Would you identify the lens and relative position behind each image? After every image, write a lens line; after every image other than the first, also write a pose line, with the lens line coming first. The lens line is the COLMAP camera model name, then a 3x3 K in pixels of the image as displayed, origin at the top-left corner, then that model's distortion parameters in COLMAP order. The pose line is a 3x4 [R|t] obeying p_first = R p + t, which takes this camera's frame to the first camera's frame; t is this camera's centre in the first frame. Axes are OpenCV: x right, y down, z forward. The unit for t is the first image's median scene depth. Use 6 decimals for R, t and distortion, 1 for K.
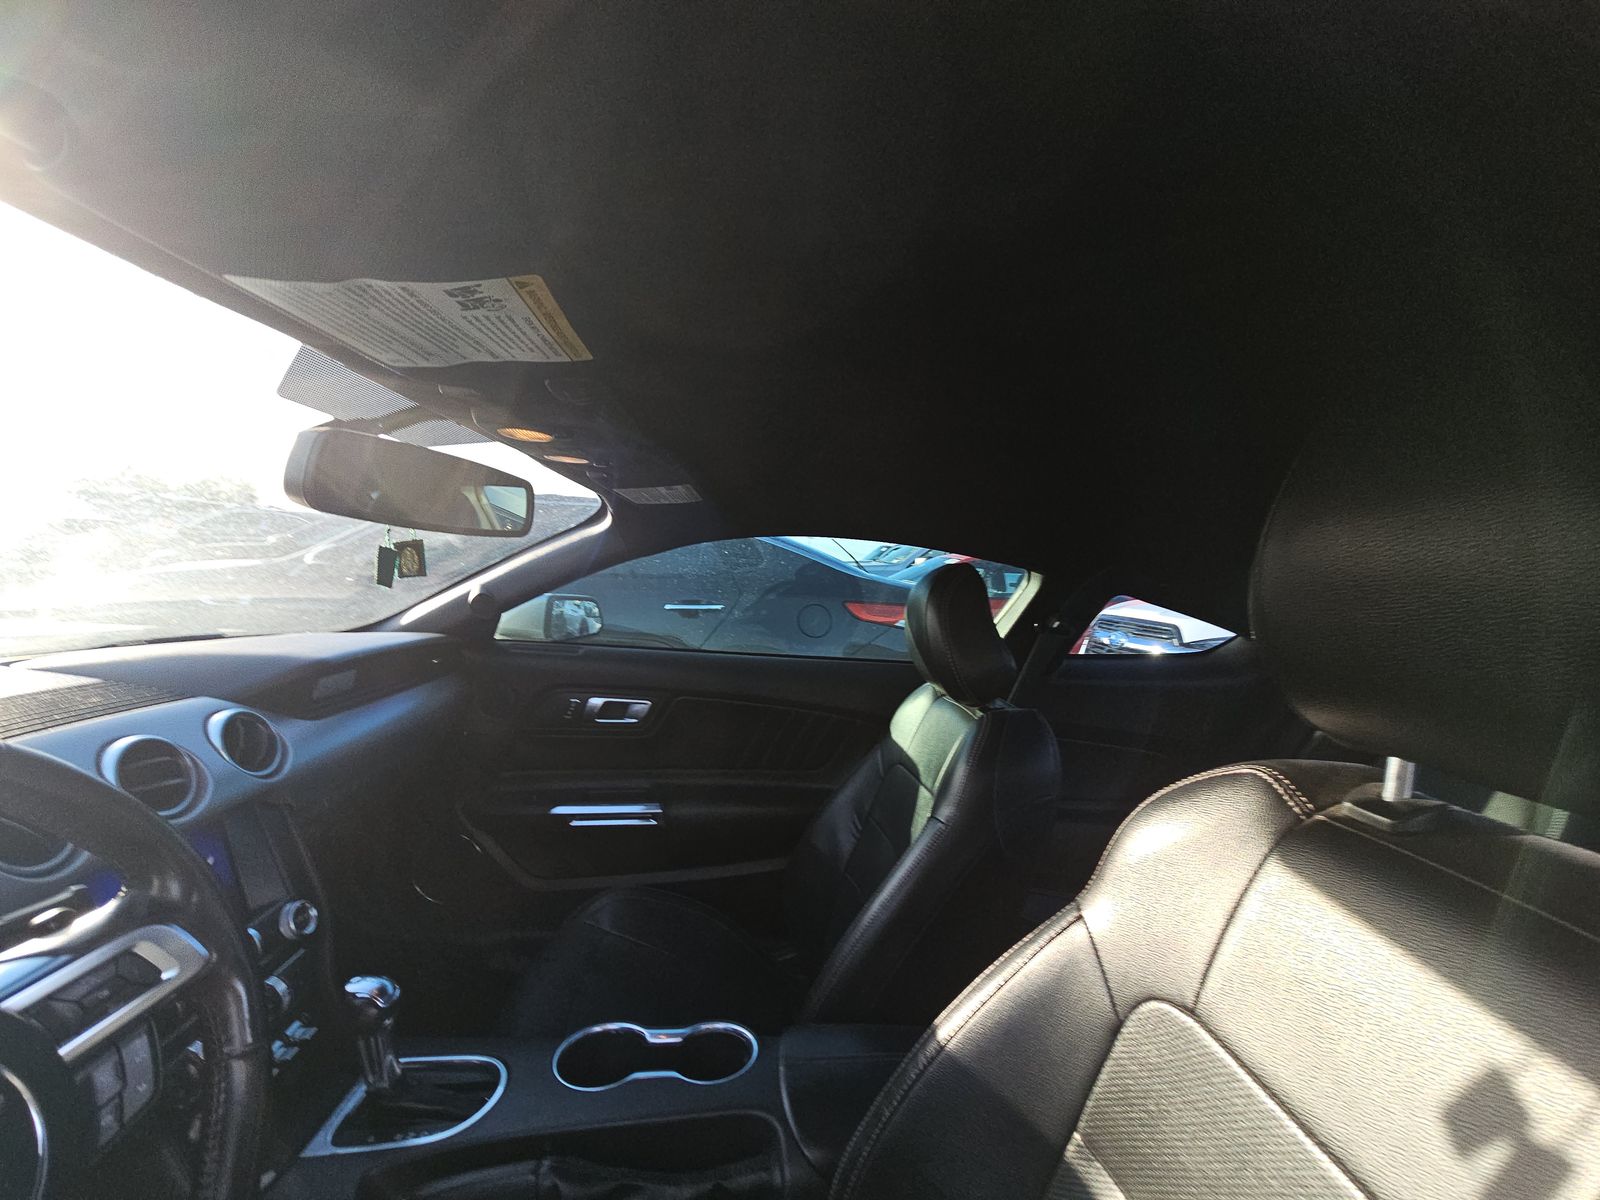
lens RADIAL K [[650.2, 0, 802.2], [0, 650.2, 603.2], [0, 0, 1]] dist [0.004955, -0.005451]
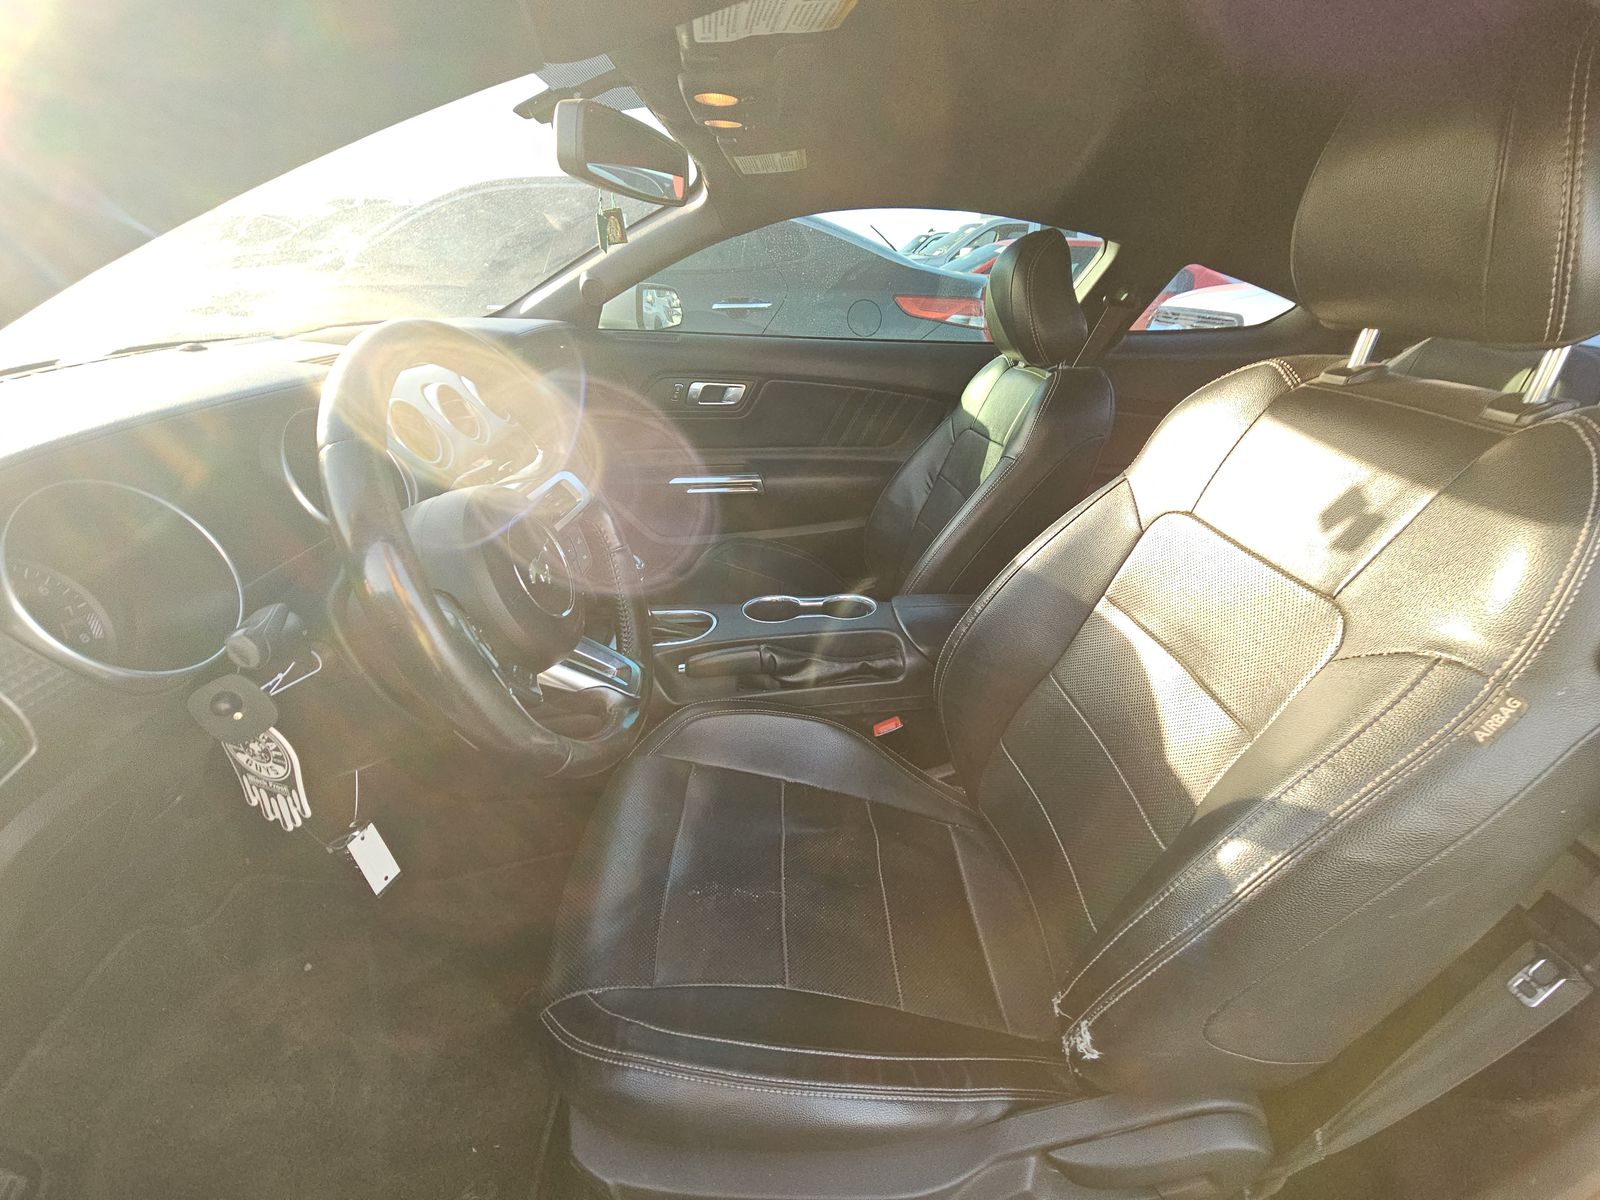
lens RADIAL K [[650.2, 0, 807.7], [0, 650.2, 607.5], [0, 0, 1]] dist [0.004955, -0.005451]
pose [[0.999329, -0.014128, -0.033800, -0.164420], [0.026832, 0.910437, 0.412777, 0.071341], [0.024941, -0.413407, 0.910205, -0.322316]]
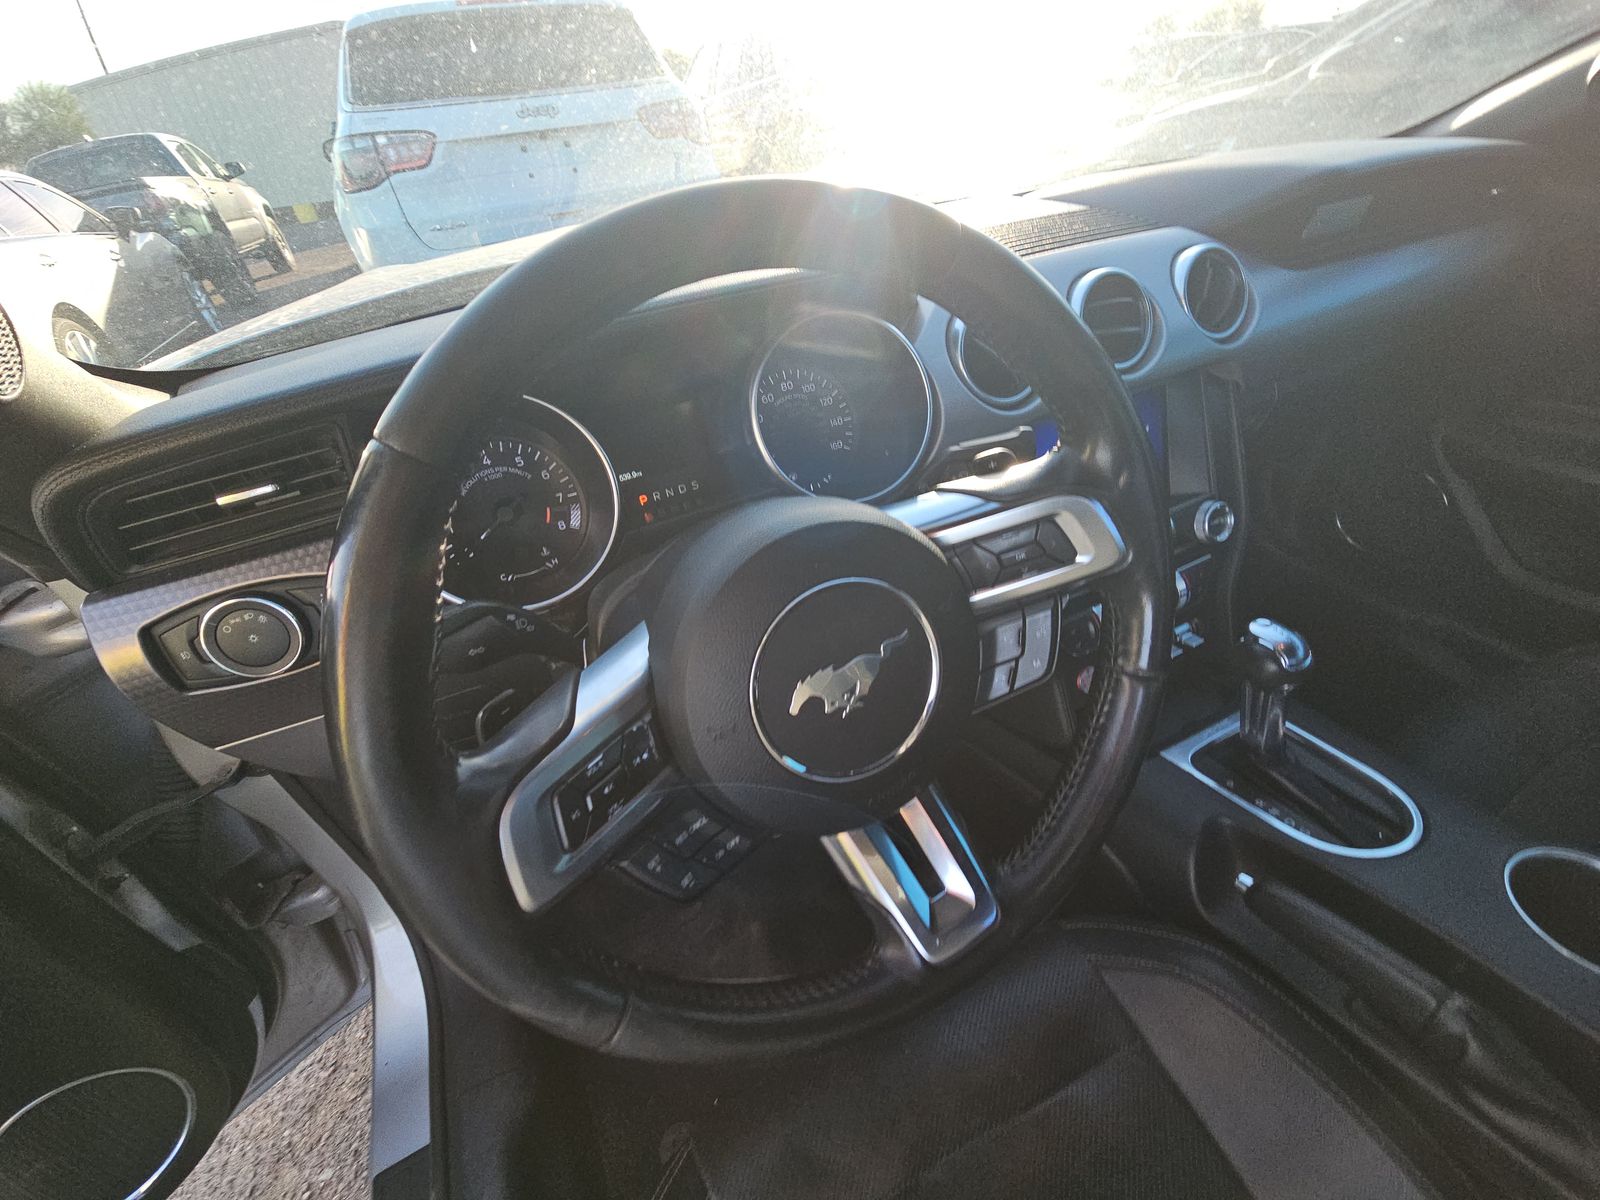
lens RADIAL K [[650.2, 0, 800.2], [0, 650.2, 607.1], [0, 0, 1]] dist [0.004955, -0.005451]
pose [[0.359174, 0.457871, -0.813233, -0.204073], [0.085776, 0.851496, 0.517298, 0.083451], [0.929321, -0.255556, 0.266561, 0.216319]]
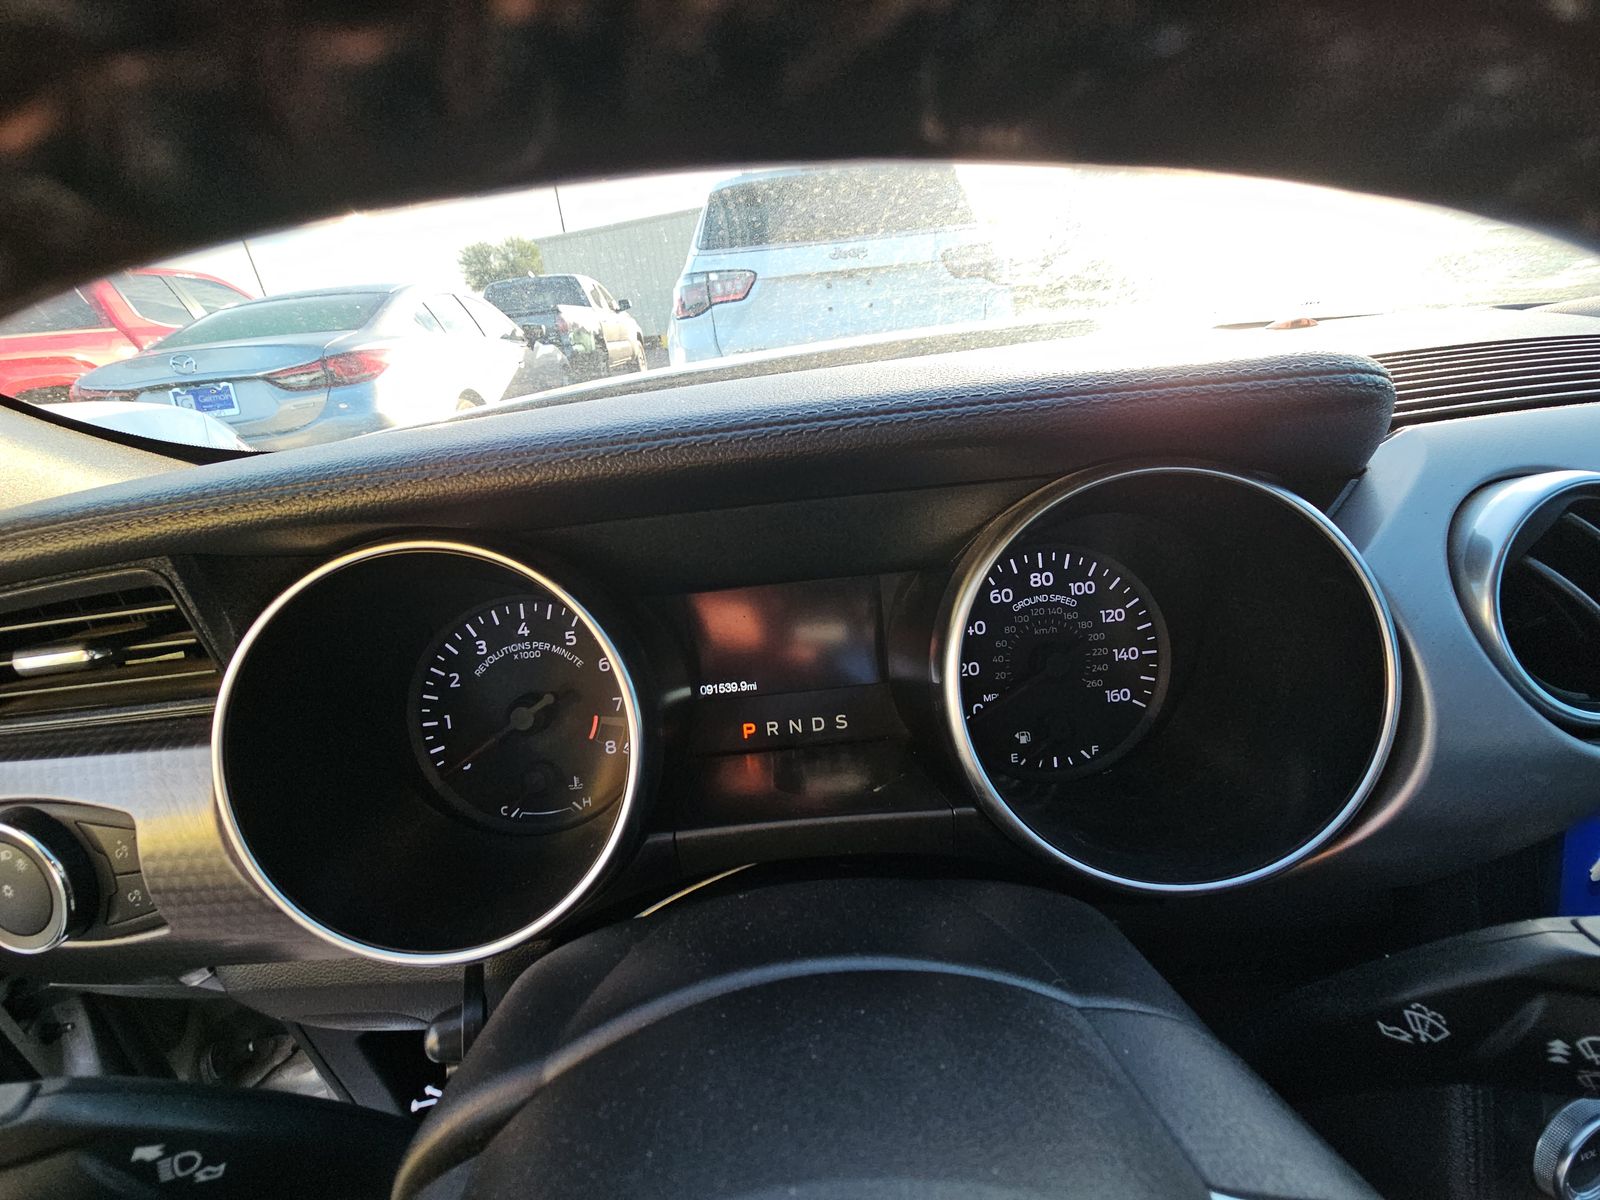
lens RADIAL K [[650.2, 0, 798.8], [0, 650.2, 613.3], [0, 0, 1]] dist [0.004955, -0.005451]
pose [[-0.028526, 0.350473, -0.936138, -0.516087], [0.039845, 0.936174, 0.349272, 0.119198], [0.998799, -0.027337, -0.040670, 0.321896]]
